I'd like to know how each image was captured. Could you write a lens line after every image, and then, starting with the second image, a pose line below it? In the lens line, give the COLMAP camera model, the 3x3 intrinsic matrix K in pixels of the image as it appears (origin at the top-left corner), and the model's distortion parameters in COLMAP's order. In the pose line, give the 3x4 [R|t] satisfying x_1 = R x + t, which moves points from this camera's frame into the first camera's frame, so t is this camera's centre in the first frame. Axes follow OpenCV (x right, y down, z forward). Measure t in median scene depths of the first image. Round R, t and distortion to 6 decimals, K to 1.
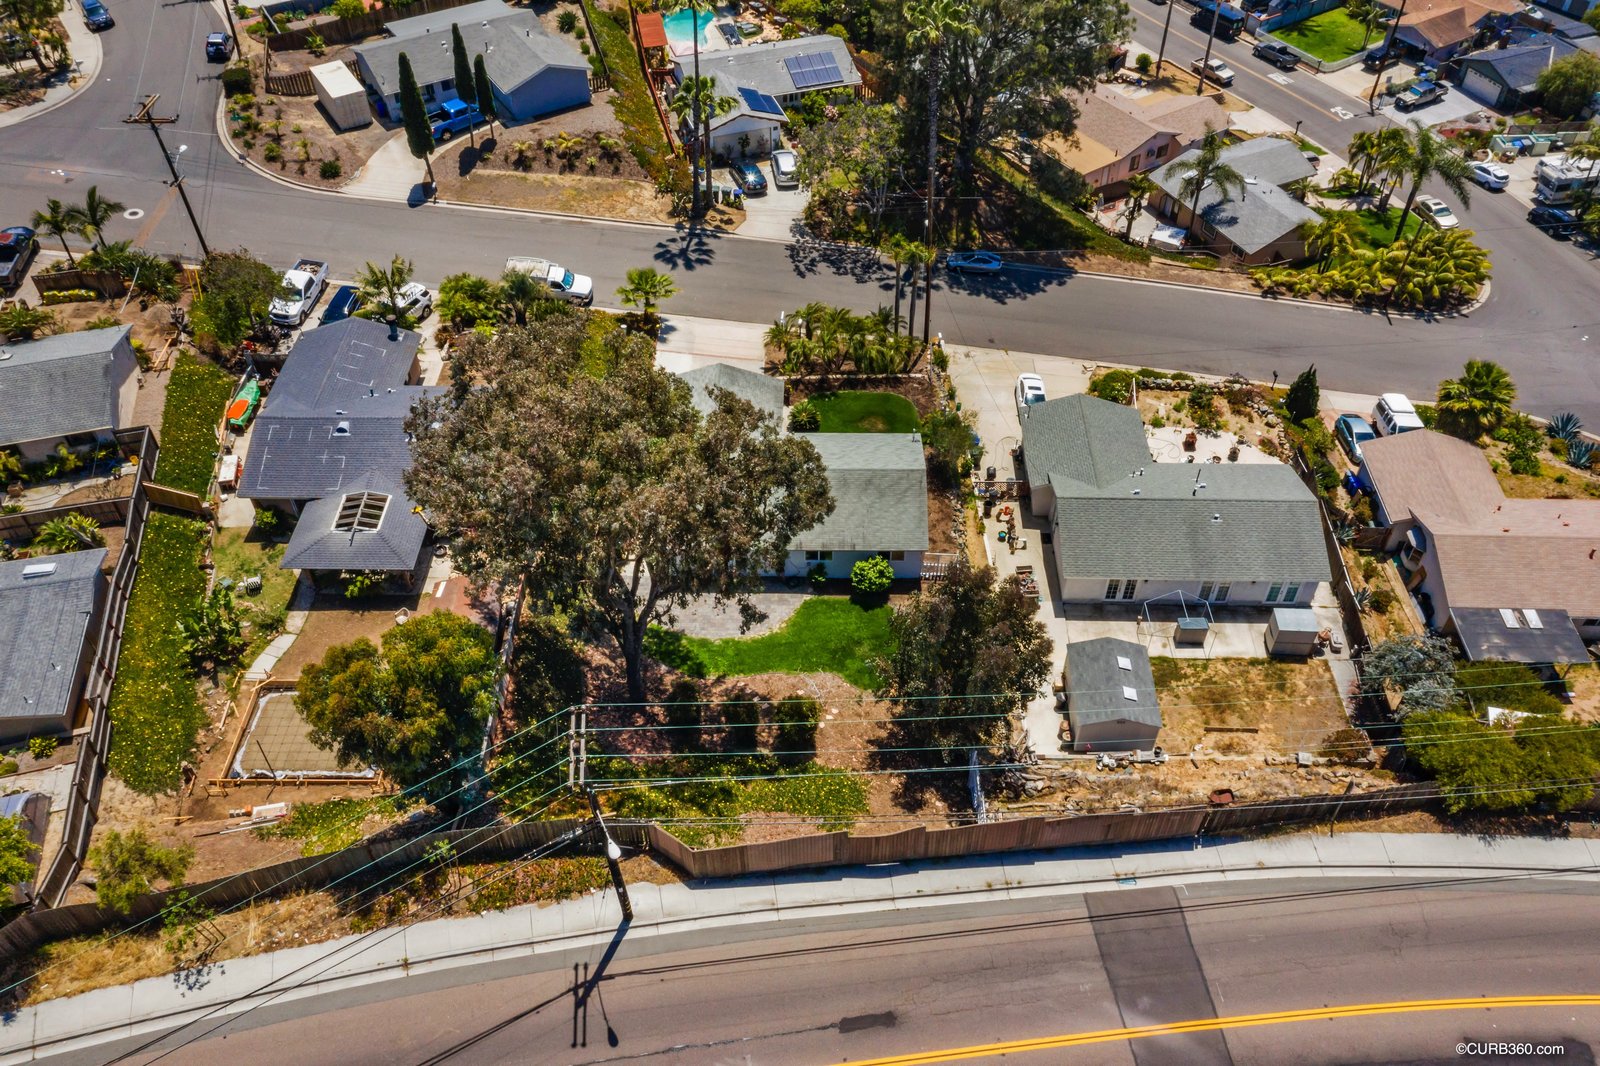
lens RADIAL K [[1252.2, 0, 799.6], [0, 1252.2, 543.9], [0, 0, 1]] dist [-0.020626, 0.003633]
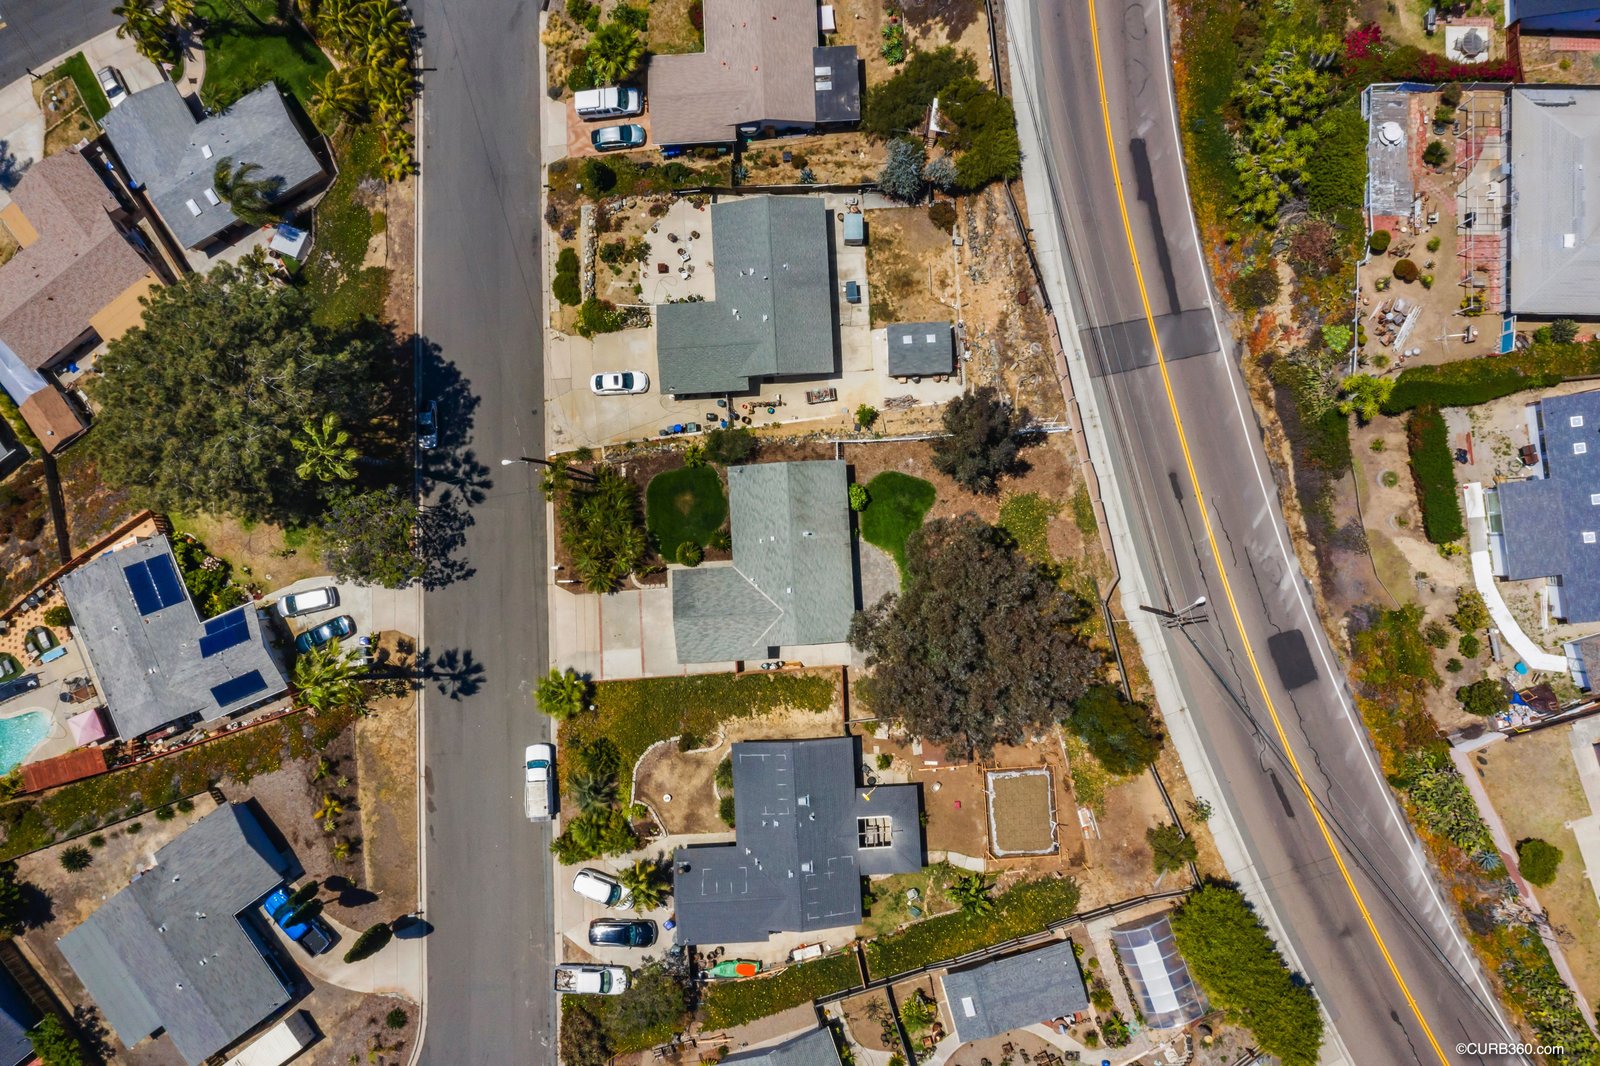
lens RADIAL K [[1252.2, 0, 799.6], [0, 1252.2, 543.9], [0, 0, 1]] dist [-0.020626, 0.003633]
pose [[-0.077250, -0.996420, 0.034346, -0.046998], [0.730344, -0.033104, 0.682277, -1.070581], [-0.678698, 0.077790, 0.730286, -0.067056]]
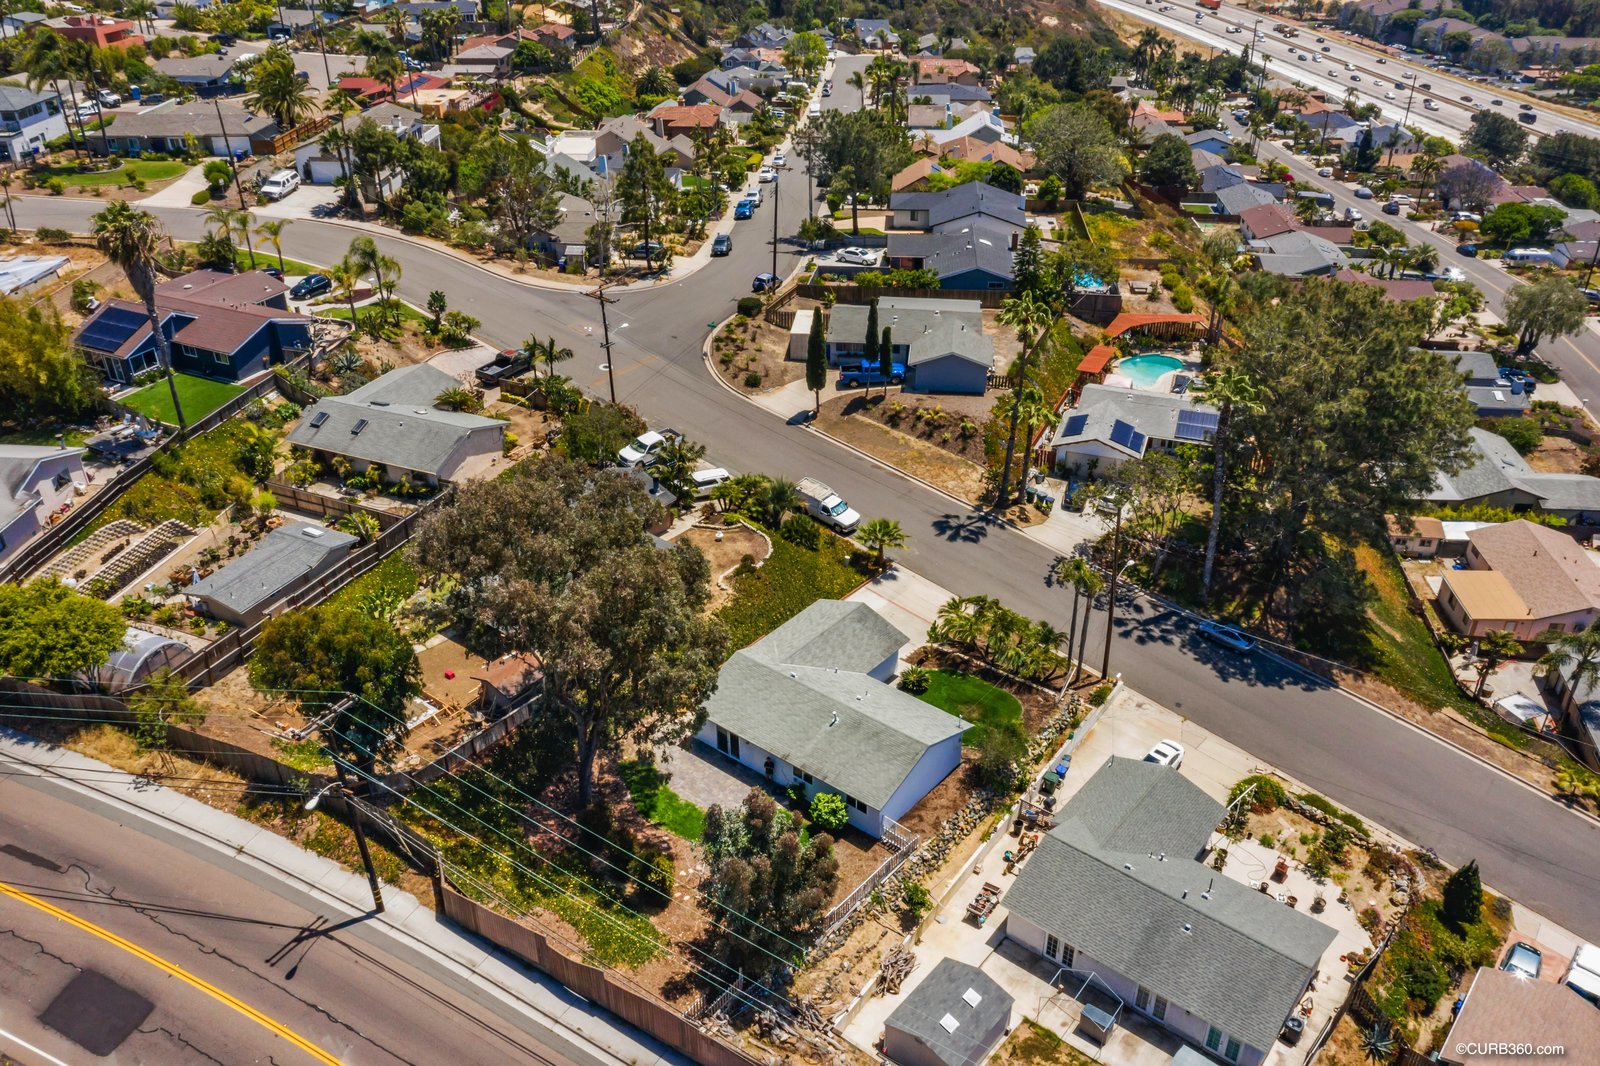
lens RADIAL K [[1252.2, 0, 799.6], [0, 1252.2, 543.9], [0, 0, 1]] dist [-0.020626, 0.003633]
pose [[0.786408, 0.320640, -0.527970, 0.521449], [-0.441936, 0.889221, -0.118230, -0.039389], [0.431573, 0.326305, 0.840993, 0.030829]]
